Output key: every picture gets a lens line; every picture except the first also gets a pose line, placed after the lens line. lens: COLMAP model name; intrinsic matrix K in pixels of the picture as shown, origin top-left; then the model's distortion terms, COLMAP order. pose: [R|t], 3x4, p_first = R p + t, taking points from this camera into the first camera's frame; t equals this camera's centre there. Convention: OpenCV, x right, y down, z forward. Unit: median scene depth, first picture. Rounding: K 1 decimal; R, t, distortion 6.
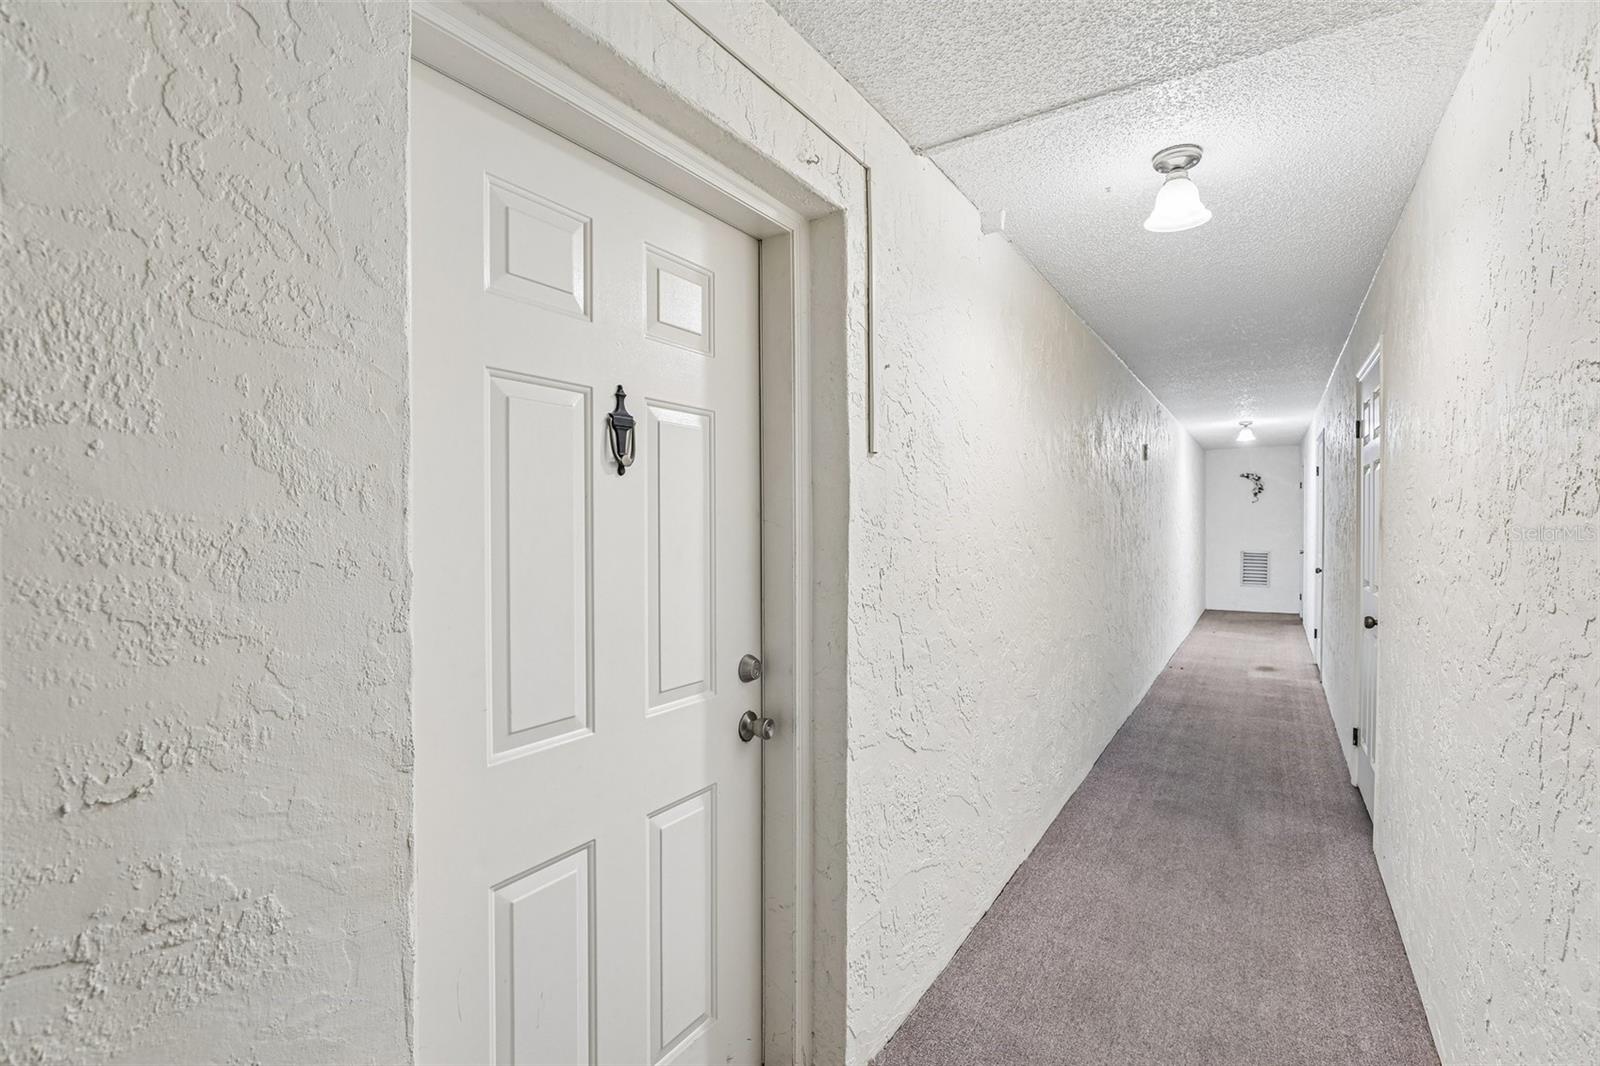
lens RADIAL K [[731.9, 0, 801.4], [0, 731.9, 525.2], [0, 0, 1]] dist [-0.041792, 0.013622]
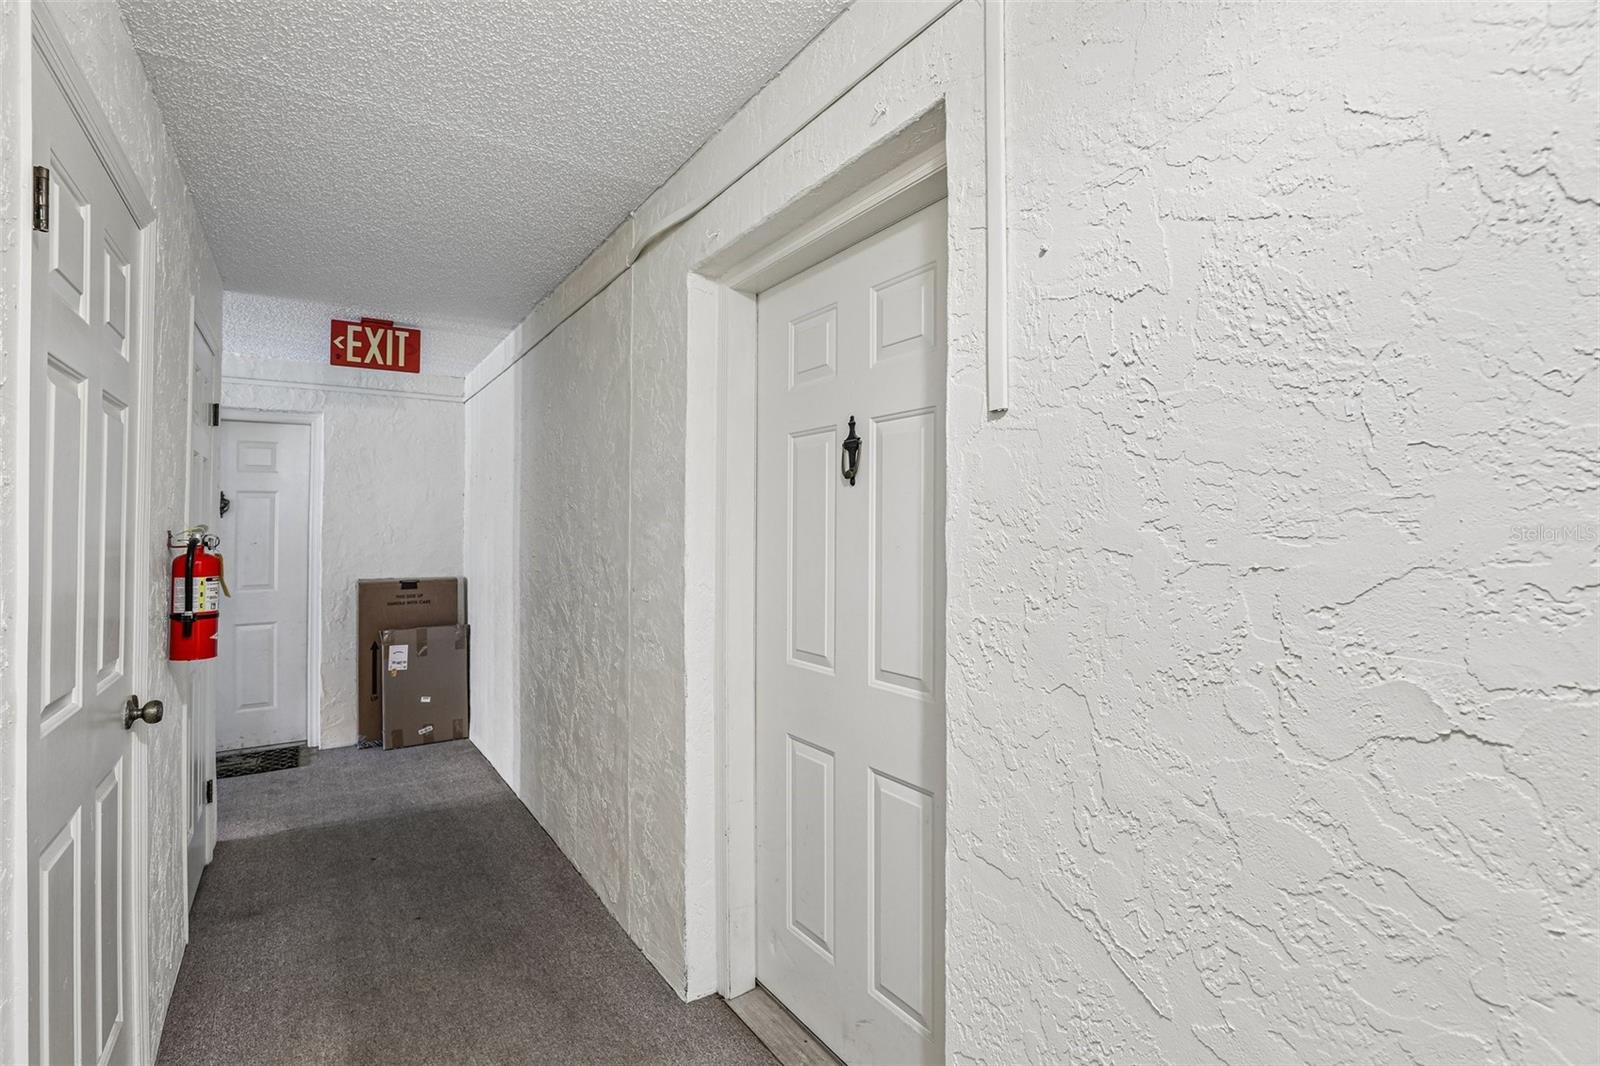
lens RADIAL K [[731.9, 0, 801.4], [0, 731.9, 525.2], [0, 0, 1]] dist [-0.041792, 0.013622]
pose [[-0.384344, 0.001043, -0.923189, 0.954914], [-0.003254, 0.999992, 0.002485, -0.001734], [0.923184, 0.003959, -0.384338, 1.379771]]
